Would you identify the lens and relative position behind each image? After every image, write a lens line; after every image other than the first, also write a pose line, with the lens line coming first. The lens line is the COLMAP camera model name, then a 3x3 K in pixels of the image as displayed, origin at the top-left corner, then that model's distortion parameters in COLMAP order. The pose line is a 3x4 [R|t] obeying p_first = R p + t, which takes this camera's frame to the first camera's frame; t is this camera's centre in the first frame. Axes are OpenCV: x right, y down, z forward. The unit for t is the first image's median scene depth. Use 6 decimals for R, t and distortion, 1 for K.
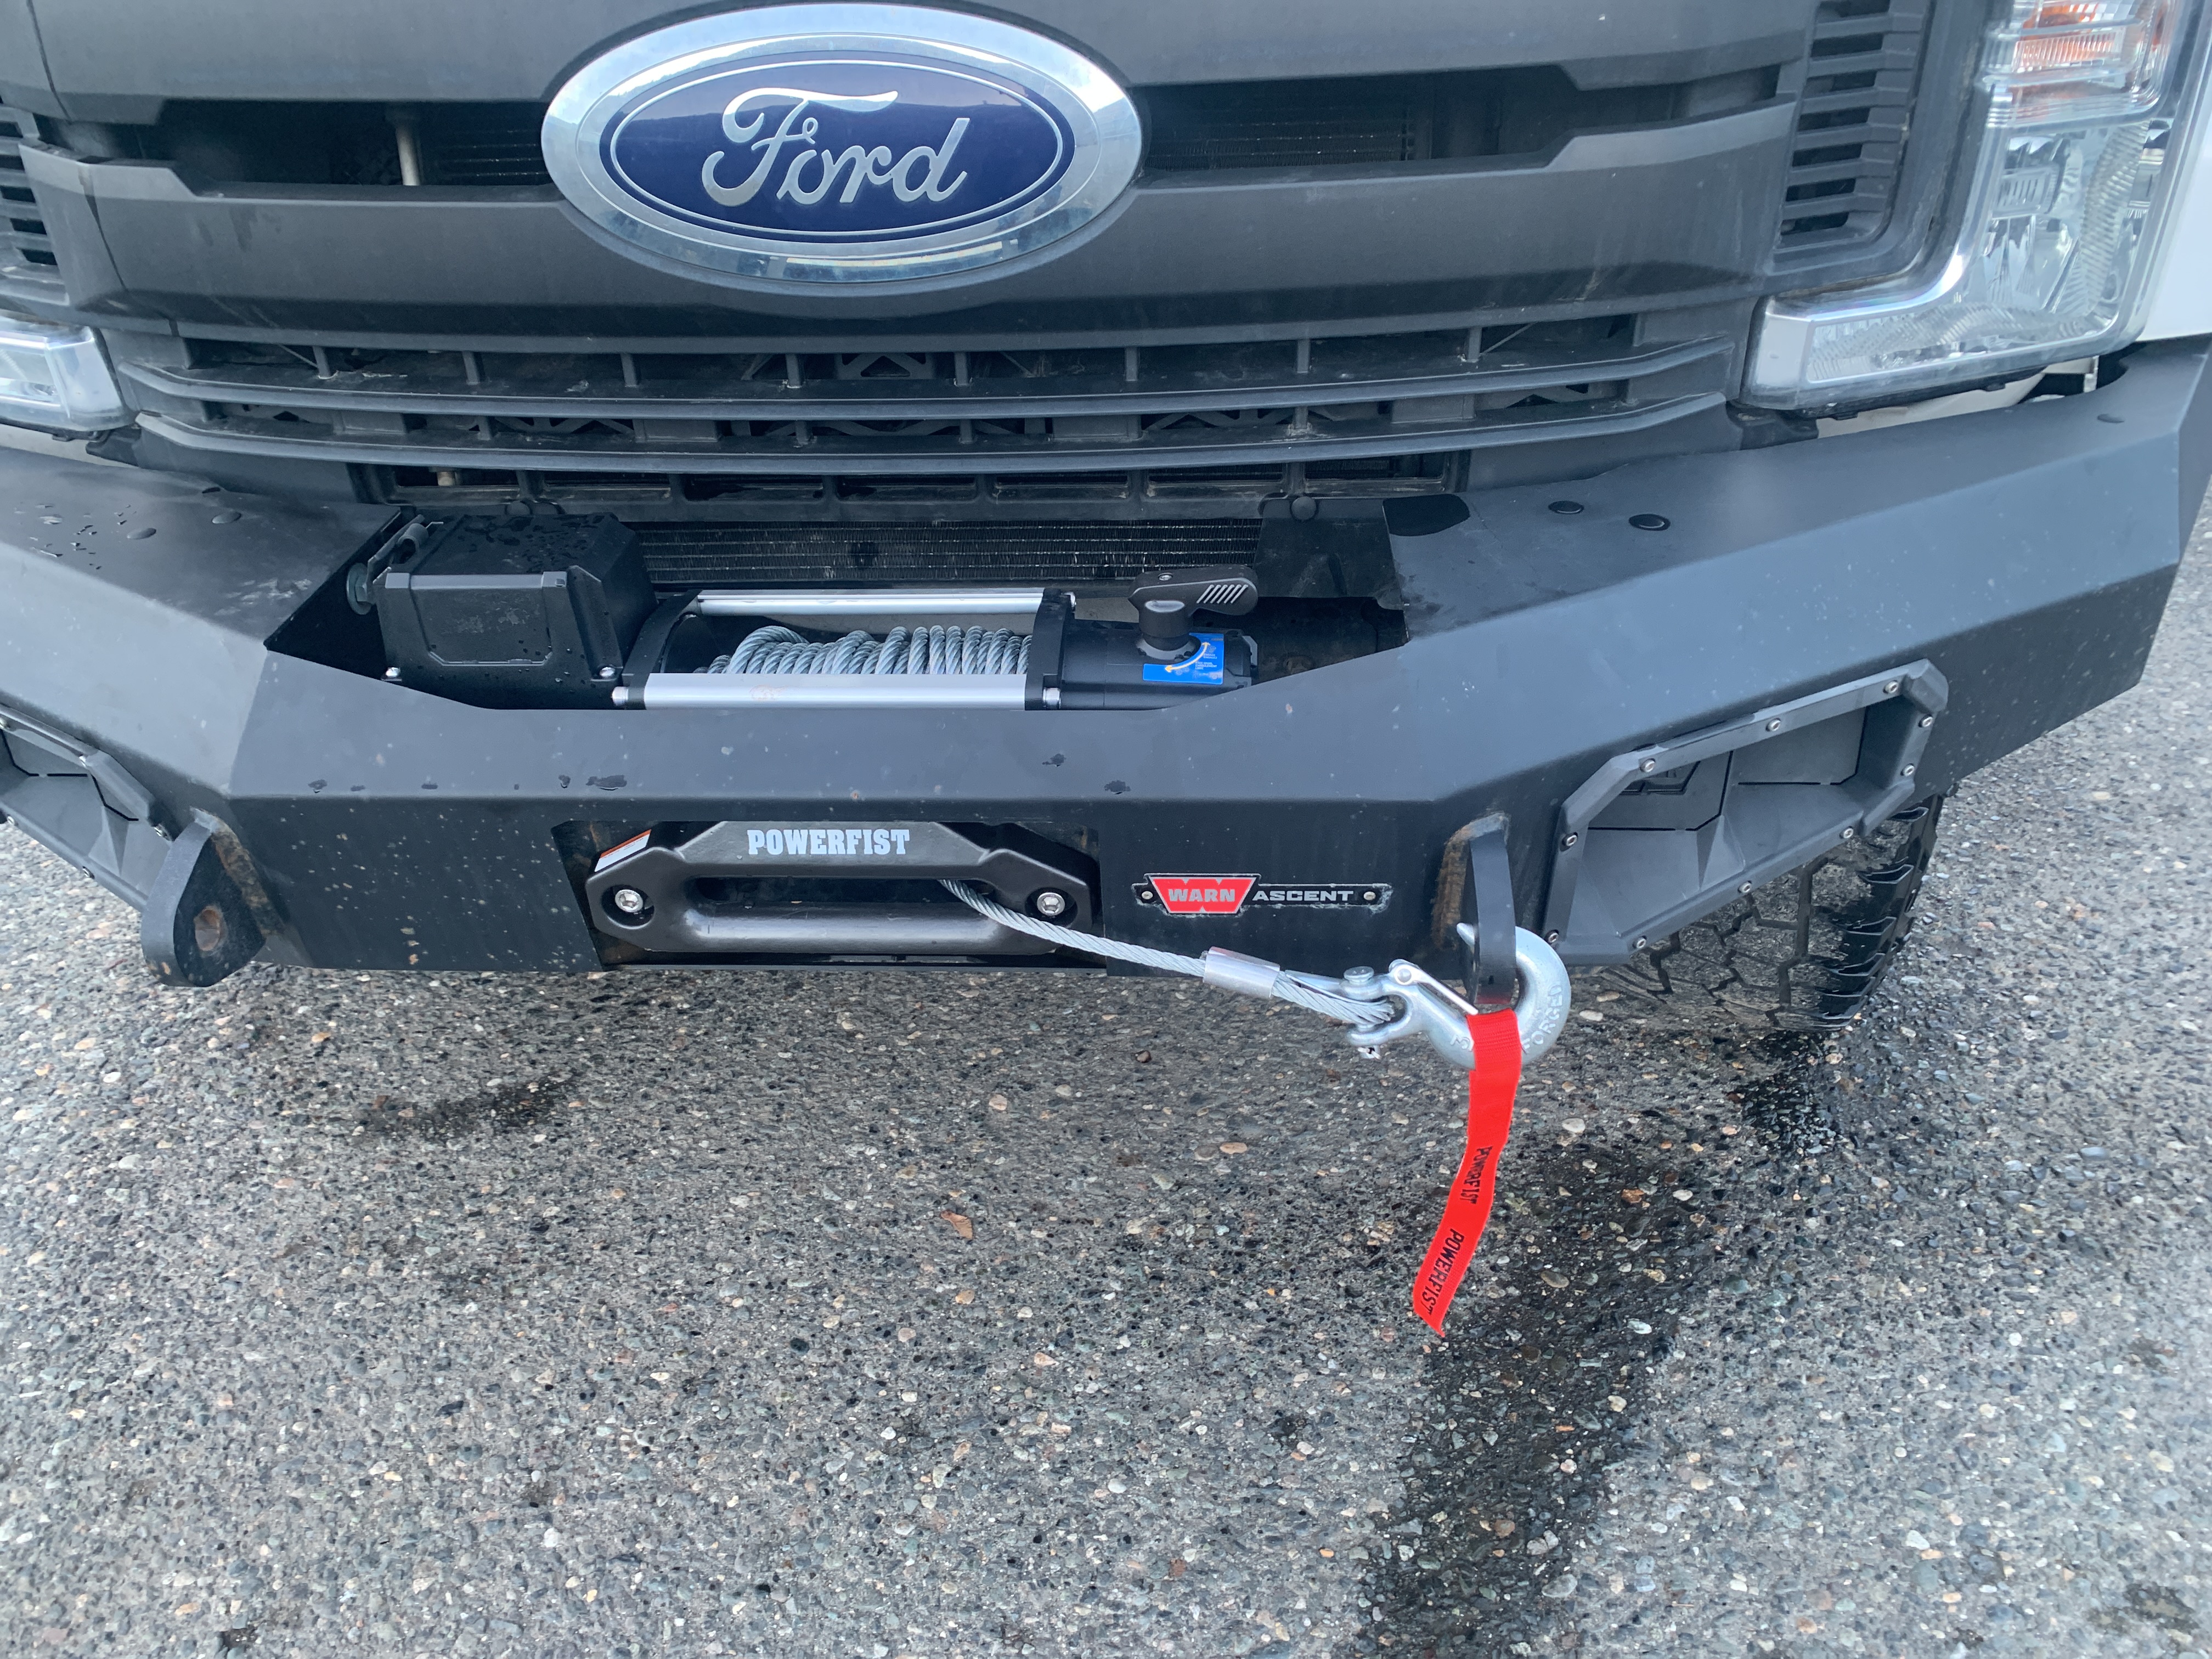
lens RADIAL K [[1699.6, 0, 1094.6], [0, 1699.6, 842.1], [0, 0, 1]] dist [0.023032, -0.016858]
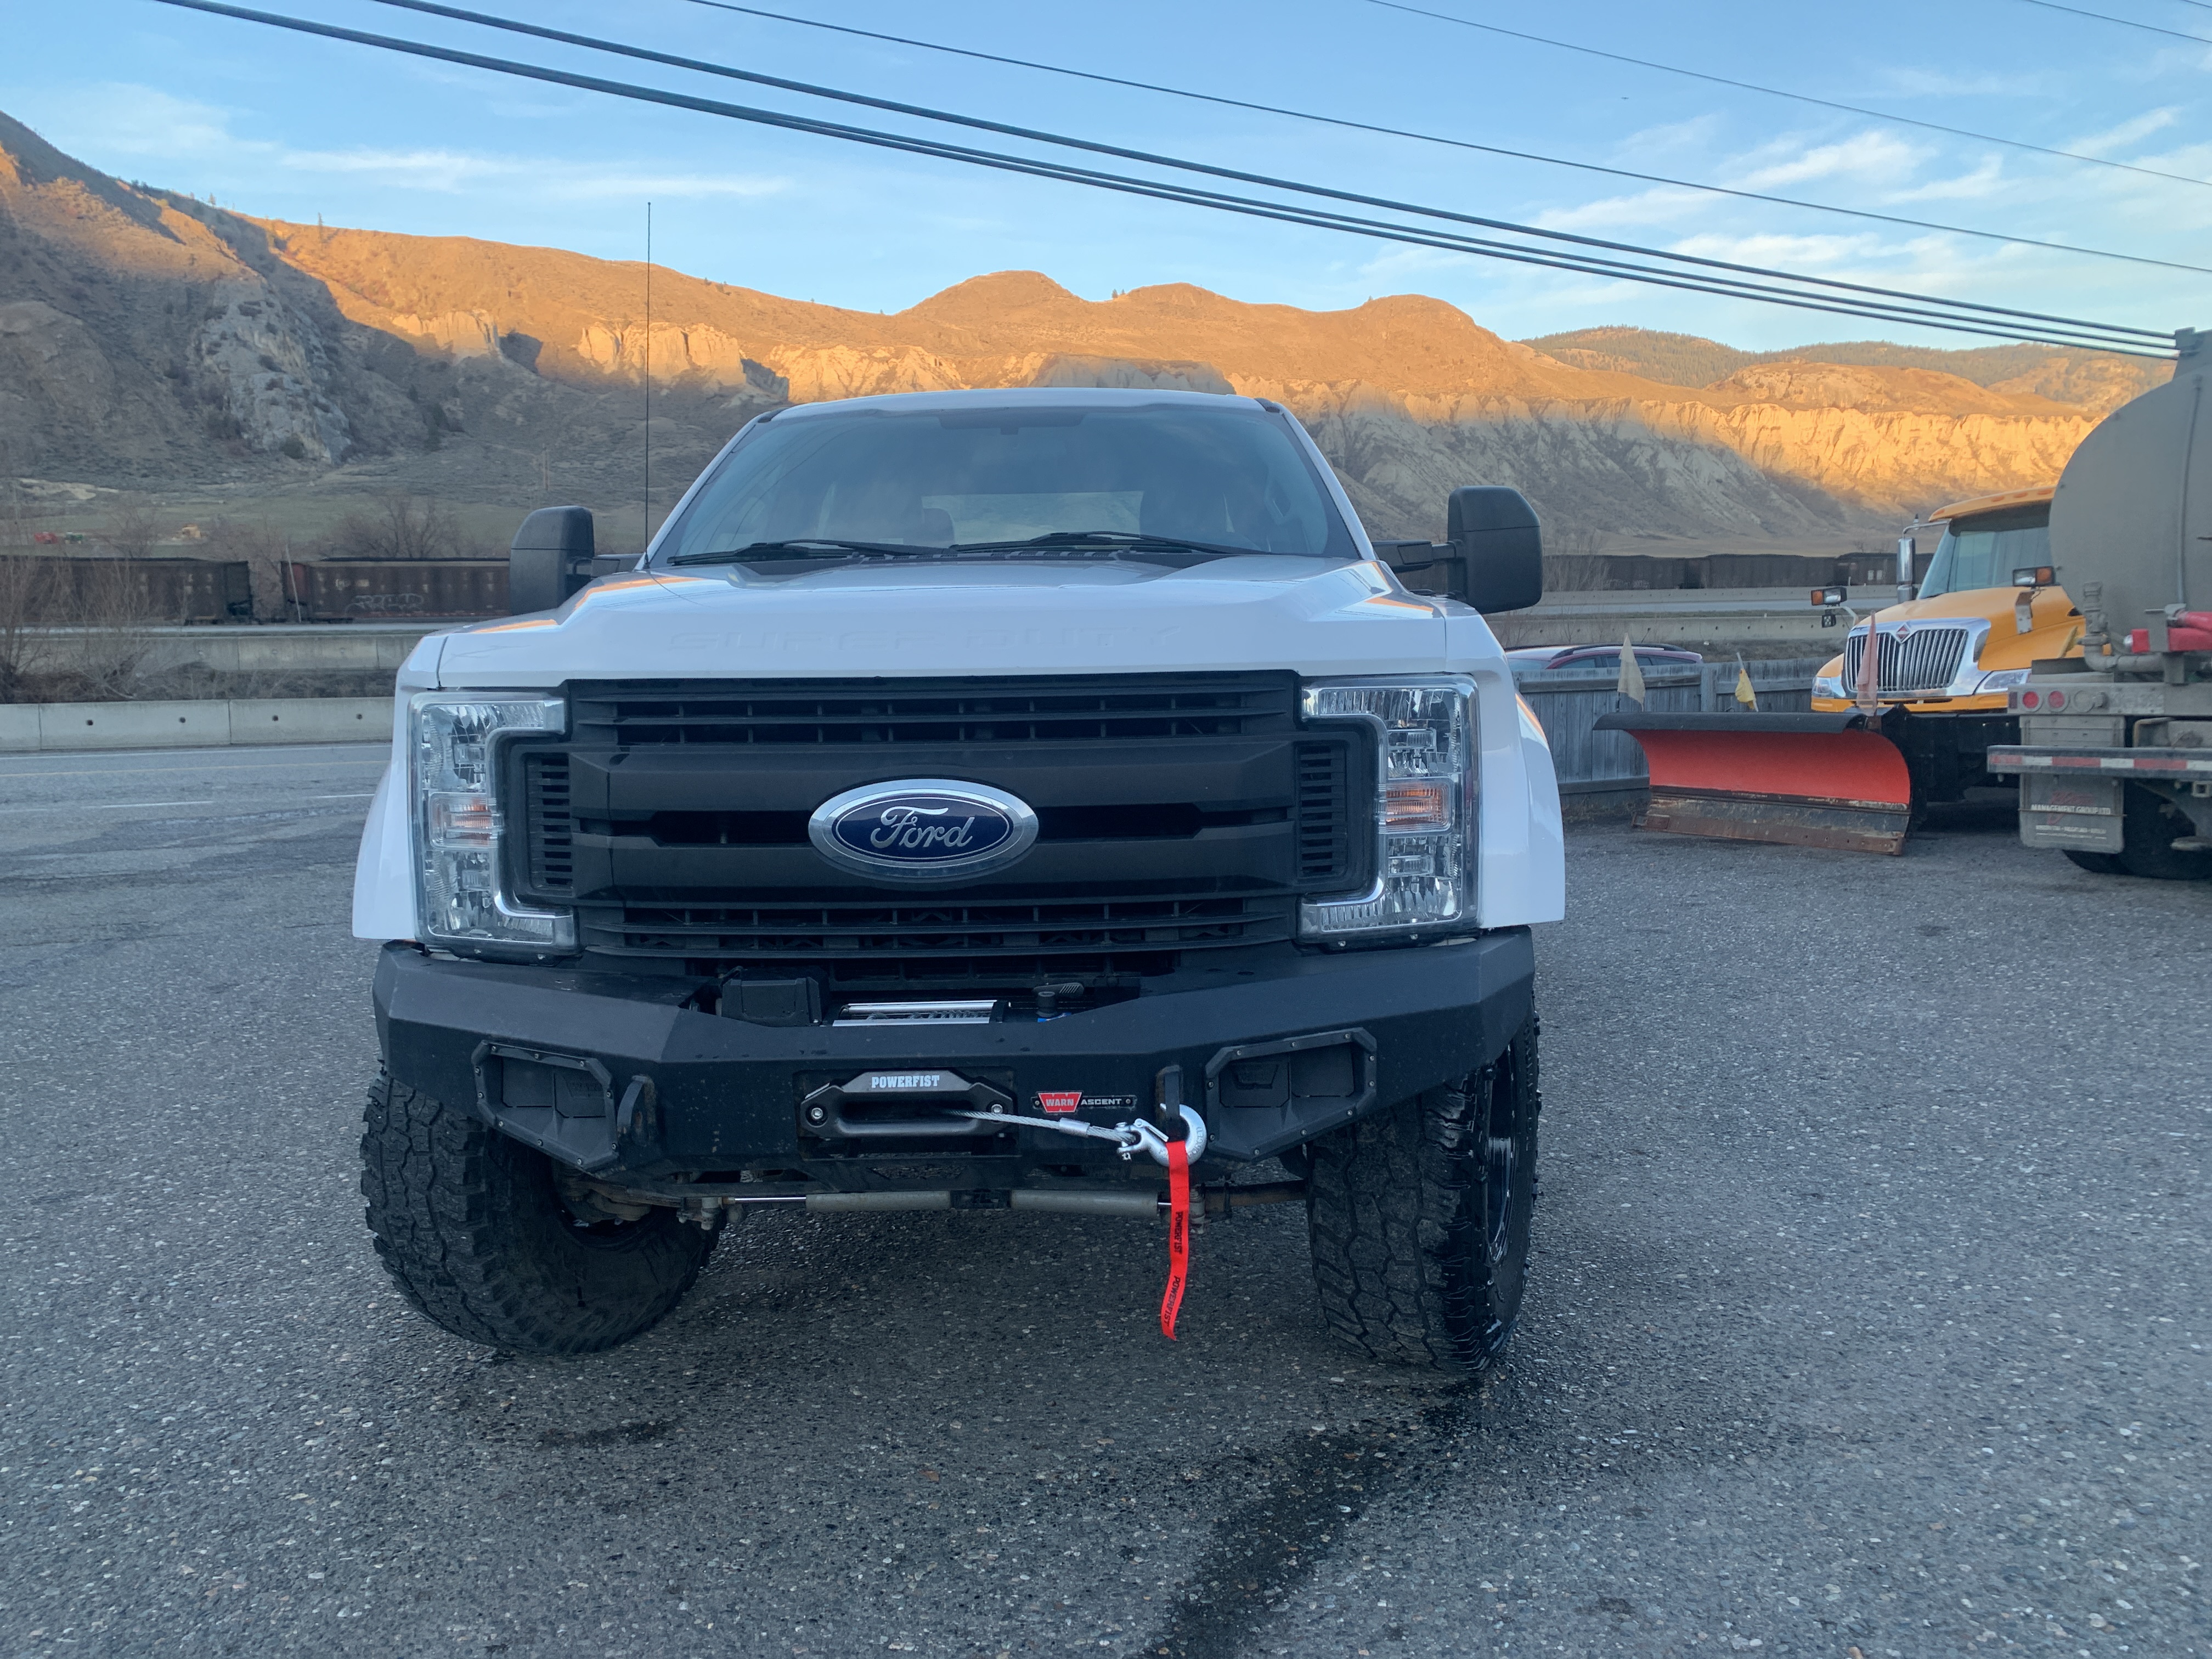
lens RADIAL K [[1699.6, 0, 1114.3], [0, 1699.6, 824.6], [0, 0, 1]] dist [0.023032, -0.016858]
pose [[0.999152, 0.013498, 0.038903, 0.025570], [0.005654, 0.890832, -0.454297, 0.483676], [-0.040789, 0.454132, 0.890000, -0.834422]]
